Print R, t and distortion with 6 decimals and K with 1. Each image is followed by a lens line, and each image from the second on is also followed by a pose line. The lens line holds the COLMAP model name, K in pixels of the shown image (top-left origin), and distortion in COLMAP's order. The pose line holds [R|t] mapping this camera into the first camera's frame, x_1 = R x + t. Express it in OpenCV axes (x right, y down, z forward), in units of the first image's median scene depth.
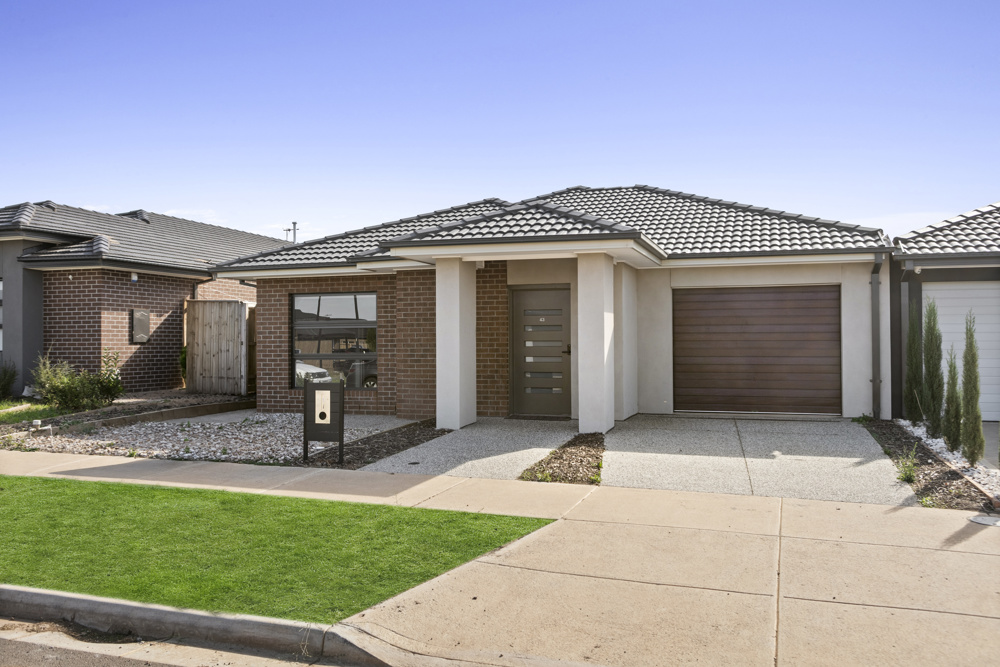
lens RADIAL K [[818.8, 0, 500.0], [0, 818.8, 333.5], [0, 0, 1]] dist [0.003065, 0.000770]
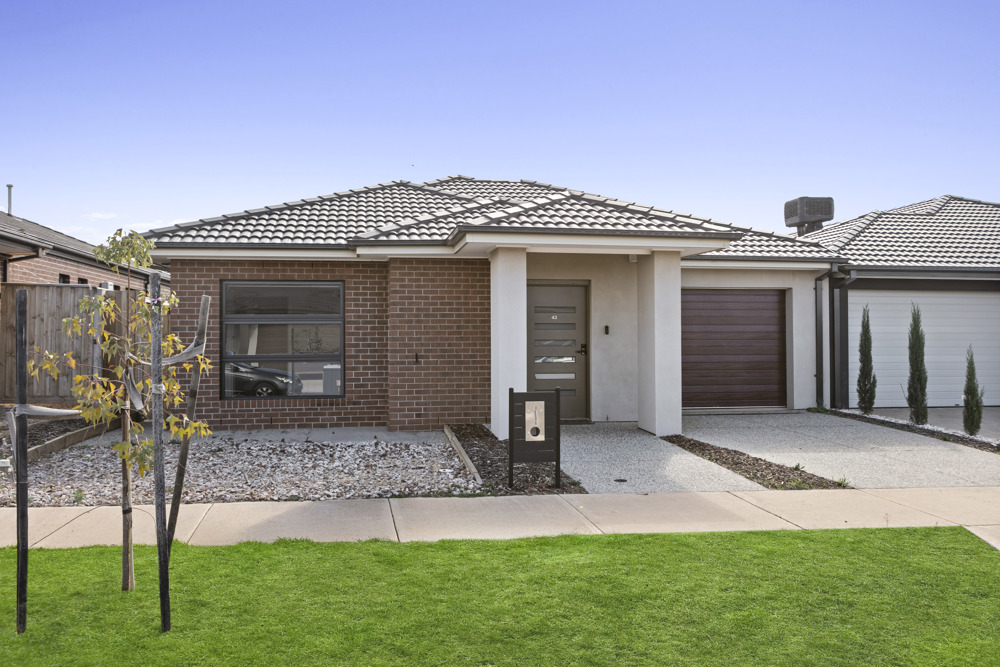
lens RADIAL K [[833.6, 0, 498.8], [0, 833.6, 317.1], [0, 0, 1]] dist [0.000014, 0.001081]
pose [[0.885780, 0.013109, 0.463921, -0.458467], [-0.006657, 0.999857, -0.015543, -0.001878], [-0.464058, 0.010679, 0.885740, 0.186832]]
